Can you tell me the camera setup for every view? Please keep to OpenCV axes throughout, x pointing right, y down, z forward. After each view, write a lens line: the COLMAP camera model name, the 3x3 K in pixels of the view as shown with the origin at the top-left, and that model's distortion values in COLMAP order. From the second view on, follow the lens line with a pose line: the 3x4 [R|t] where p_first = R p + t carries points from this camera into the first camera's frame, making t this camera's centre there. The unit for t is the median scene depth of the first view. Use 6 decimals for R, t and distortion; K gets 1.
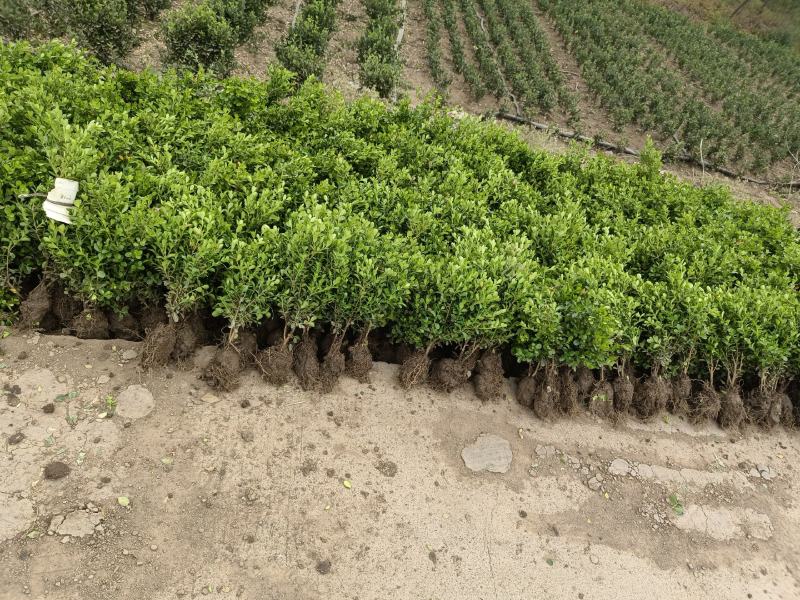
lens RADIAL K [[561.4, 0, 400.0], [0, 561.4, 300.0], [0, 0, 1]] dist [0.003643, 0.002660]
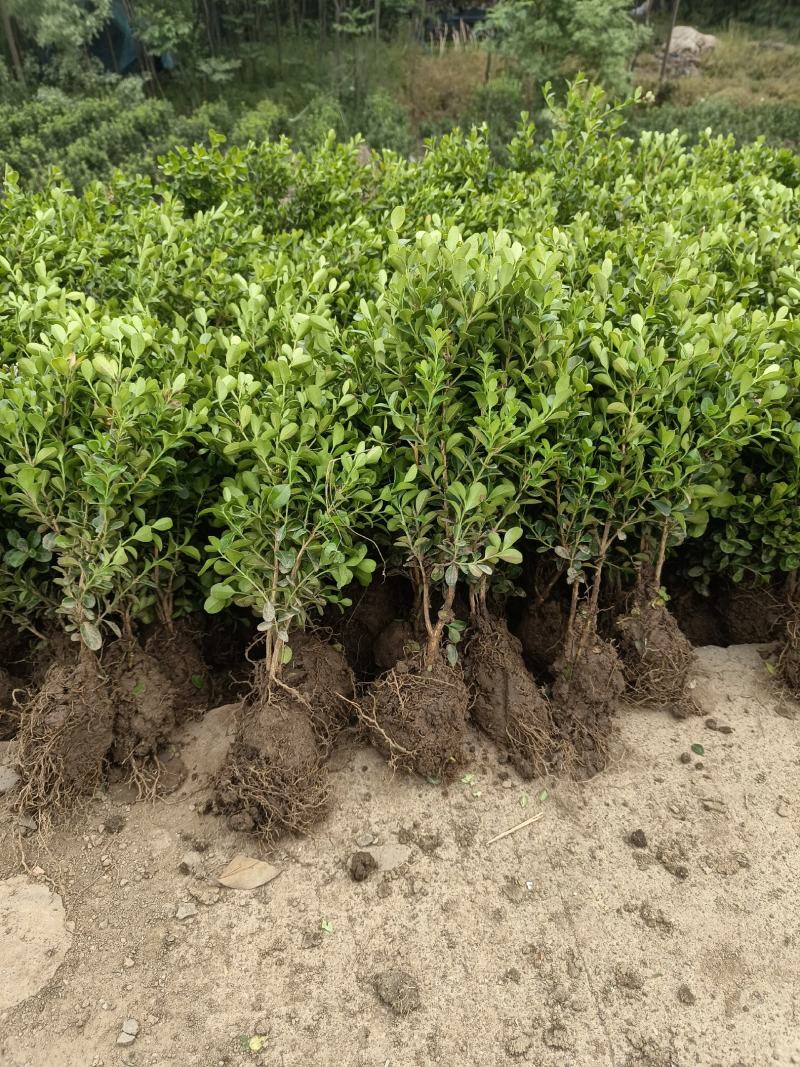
lens RADIAL K [[748.7, 0, 406.0], [0, 748.7, 529.9], [0, 0, 1]] dist [0.003643, 0.002660]
pose [[0.964924, -0.244755, -0.094953, -0.167997], [0.229787, 0.962320, -0.145390, 0.073816], [0.126961, 0.118471, 0.984807, 0.578480]]
